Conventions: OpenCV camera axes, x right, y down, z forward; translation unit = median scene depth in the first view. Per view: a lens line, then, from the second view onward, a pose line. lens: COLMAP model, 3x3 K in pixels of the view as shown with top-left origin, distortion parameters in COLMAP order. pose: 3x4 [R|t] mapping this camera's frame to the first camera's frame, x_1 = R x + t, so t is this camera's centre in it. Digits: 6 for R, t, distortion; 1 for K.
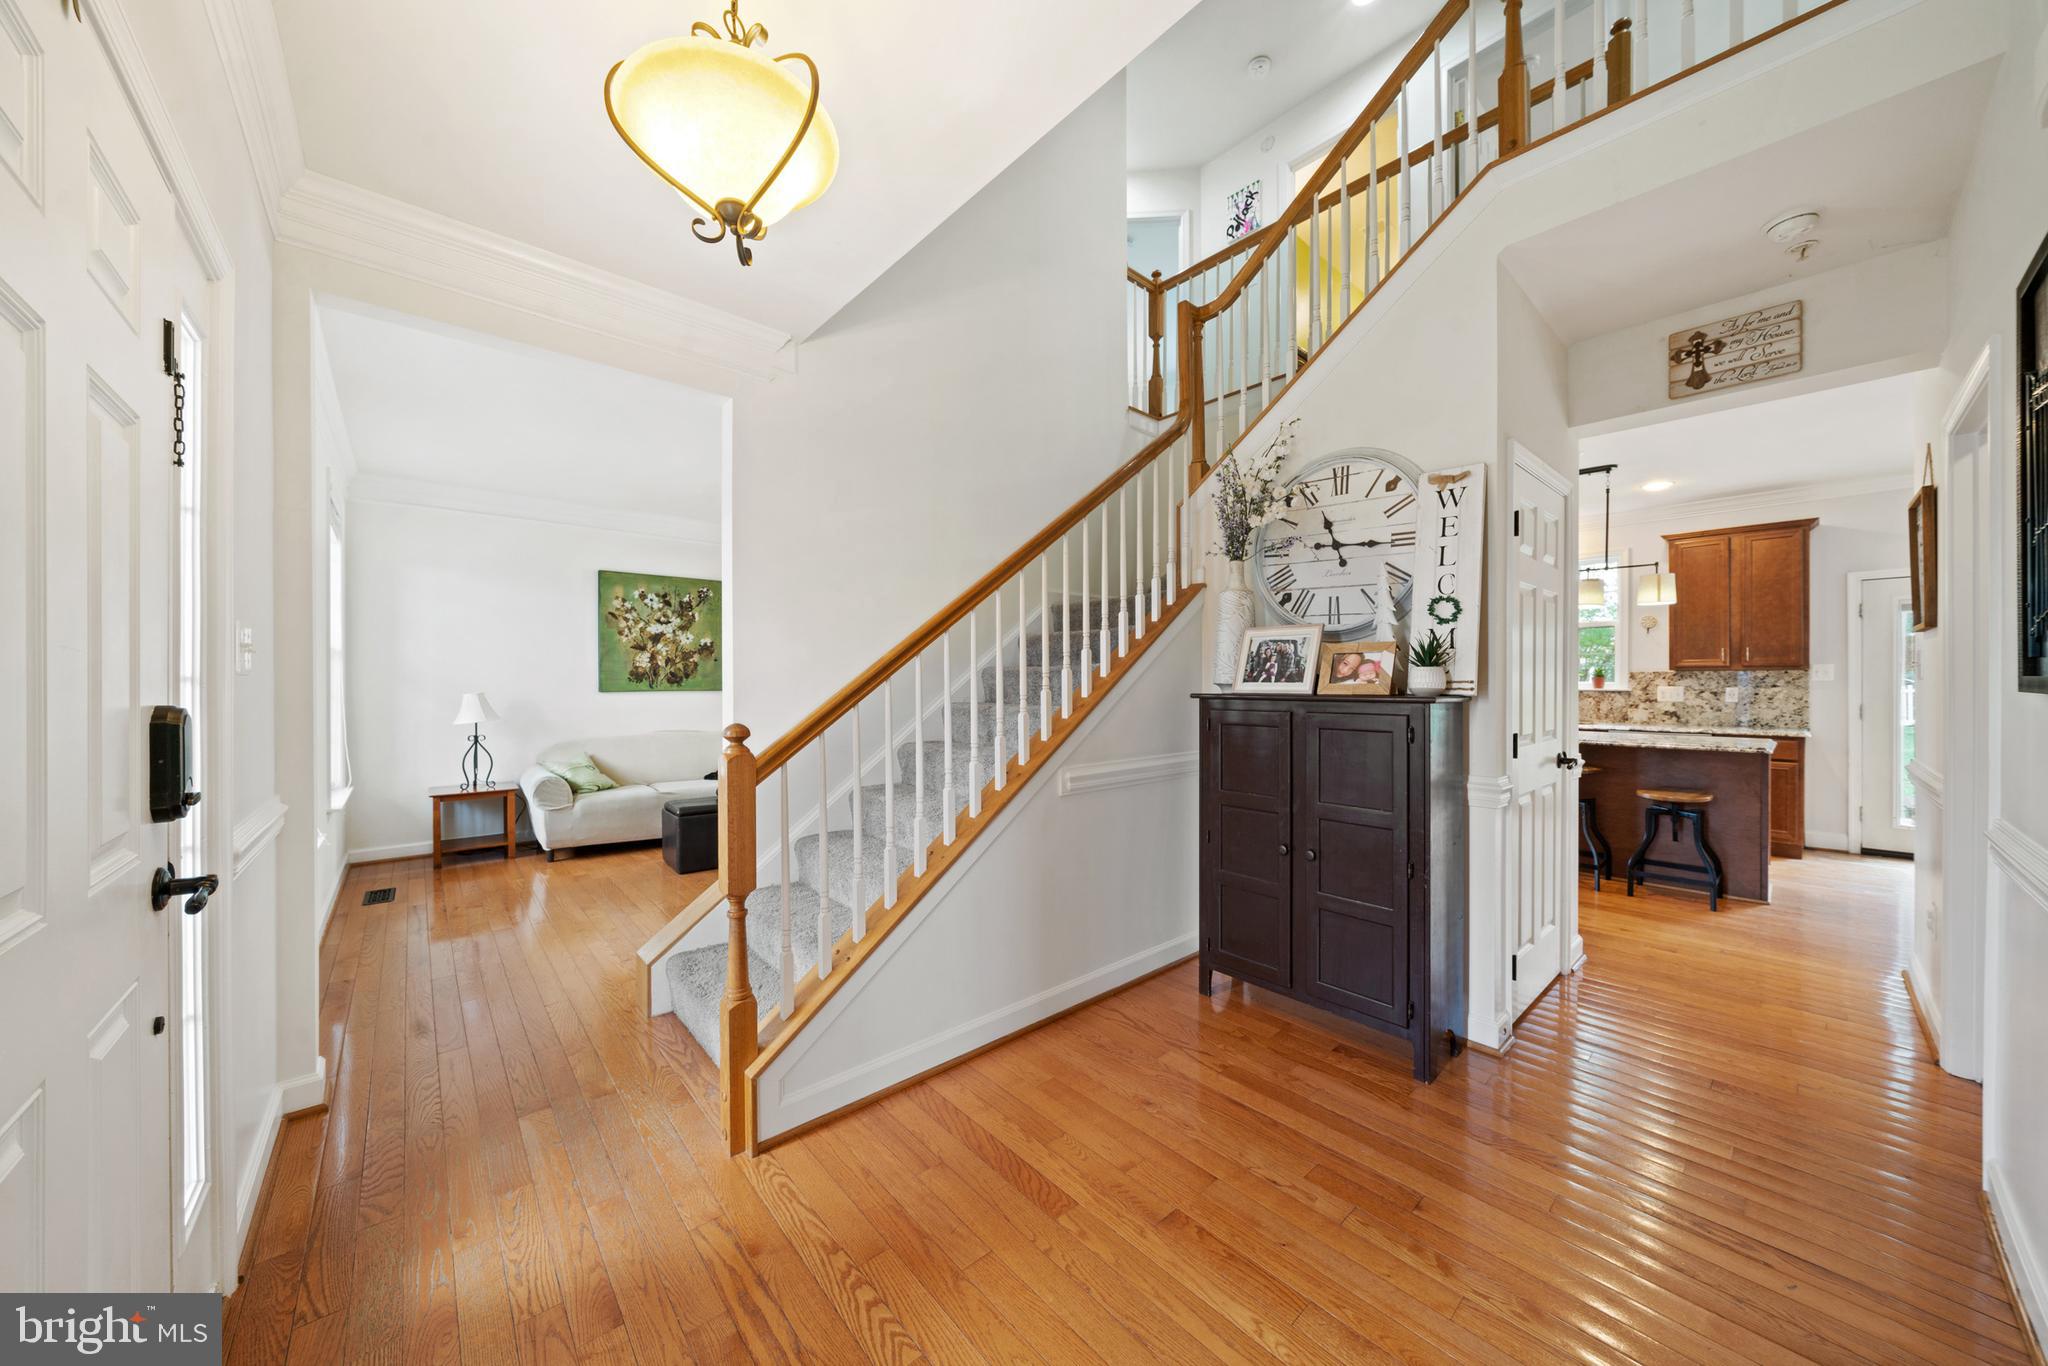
lens RADIAL K [[708.9, 0, 1017.1], [0, 708.9, 687.8], [0, 0, 1]] dist [-0.000954, -0.000127]
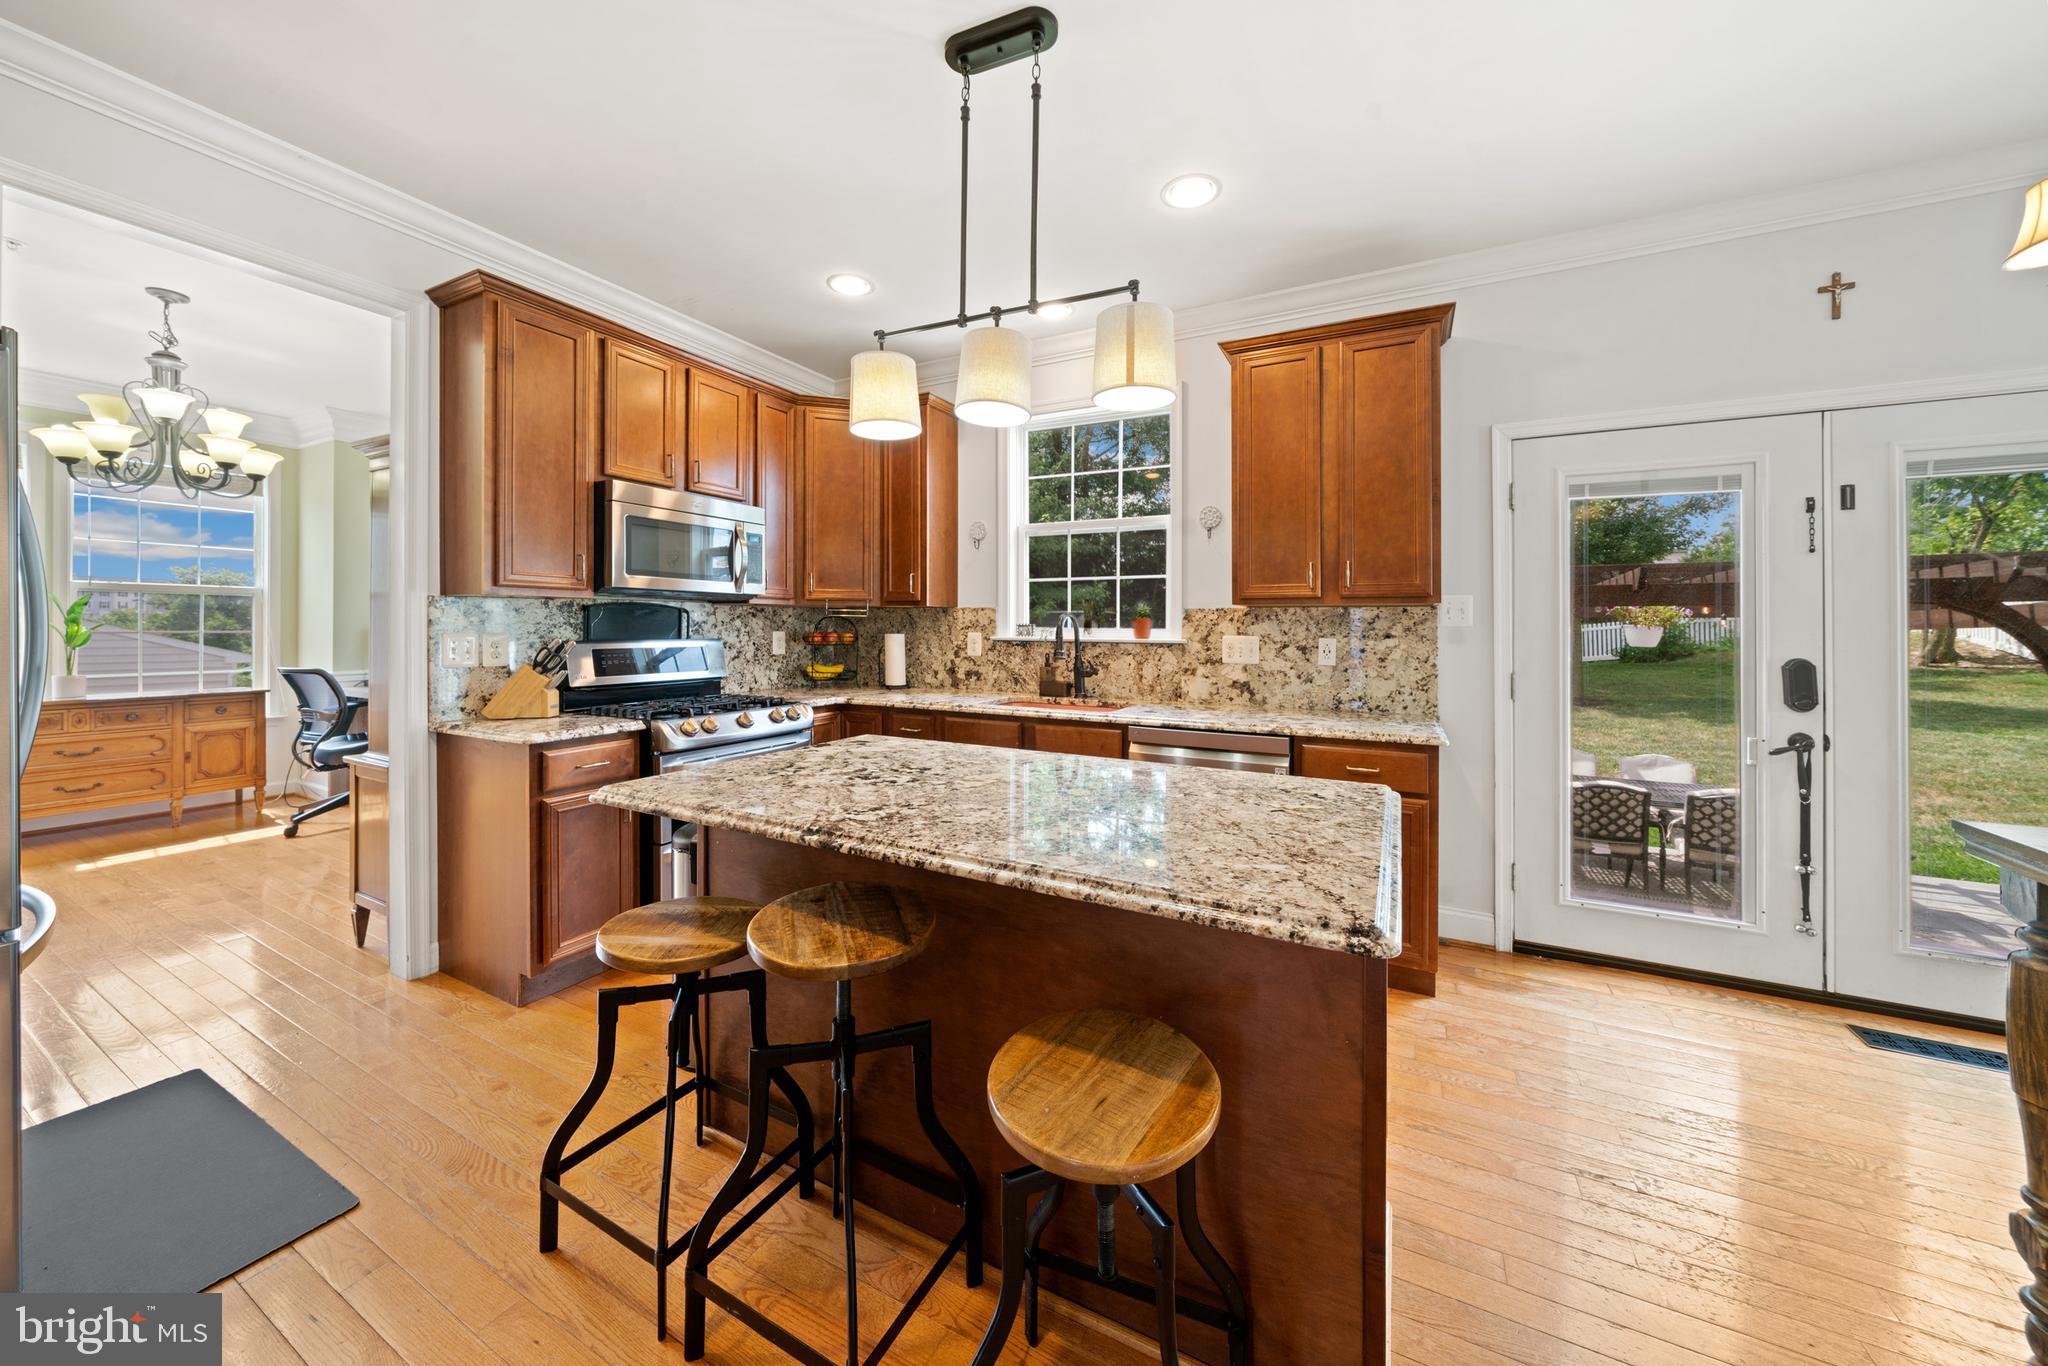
lens RADIAL K [[708.9, 0, 1024.3], [0, 708.9, 624.4], [0, 0, 1]] dist [-0.000954, -0.000127]
pose [[0.937118, 0.002747, 0.349001, 0.625917], [-0.000943, 0.999985, -0.005338, -0.008190], [-0.349011, 0.004673, 0.937107, 0.594772]]
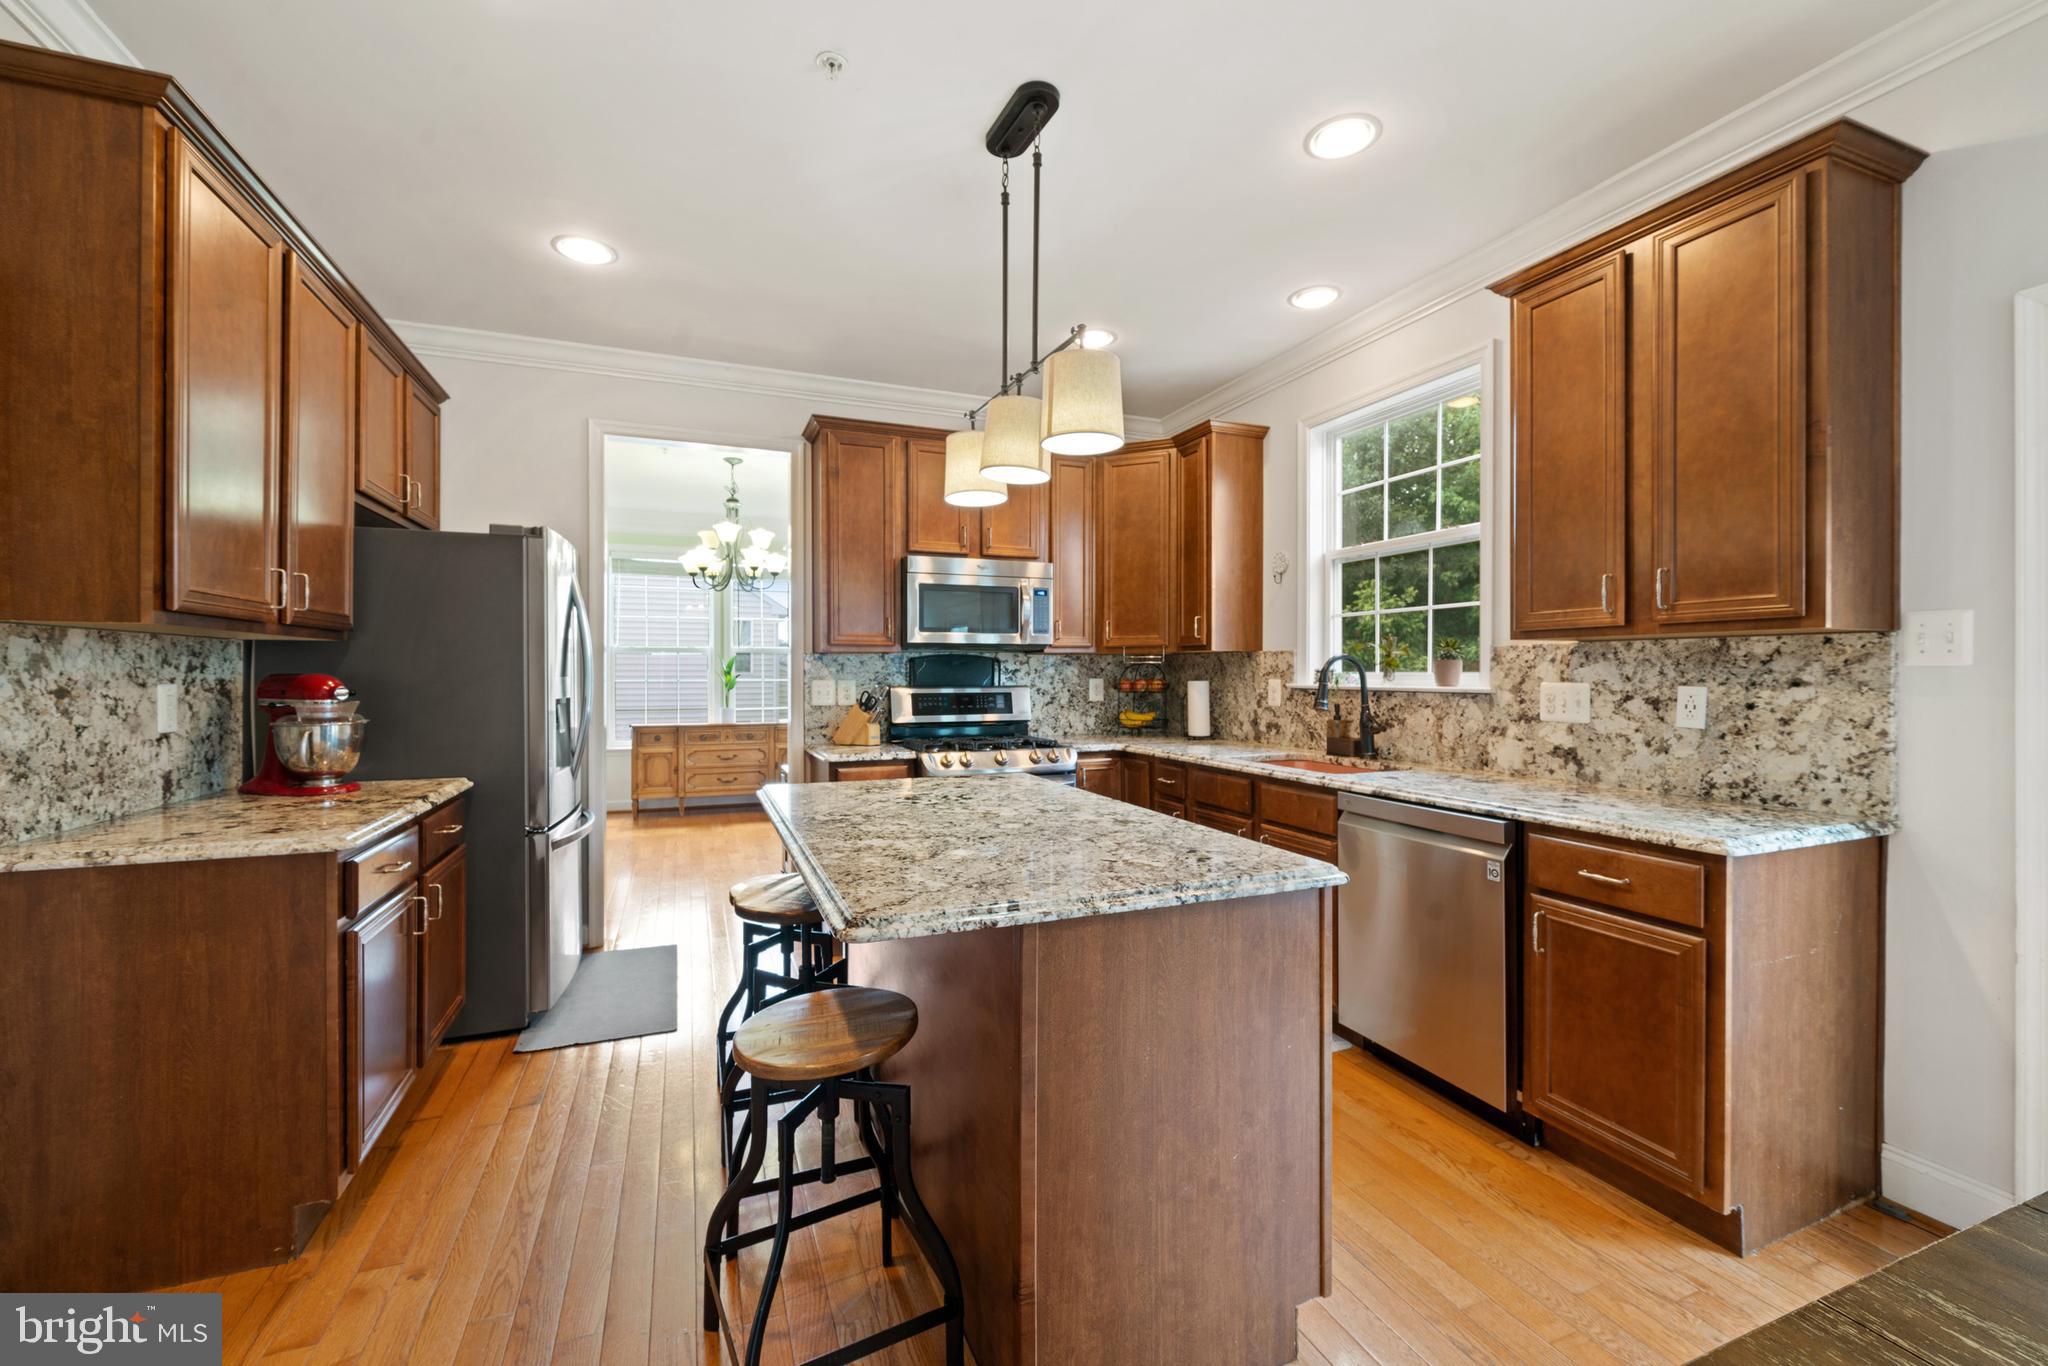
lens RADIAL K [[819.2, 0, 1029.6], [0, 819.2, 675.7], [0, 0, 1]] dist [0.002512, 0.000042]
pose [[0.945236, -0.004129, -0.326361, 0.860086], [0.003724, 0.999991, -0.001865, -0.006463], [0.326366, 0.000547, 0.945243, 0.526192]]
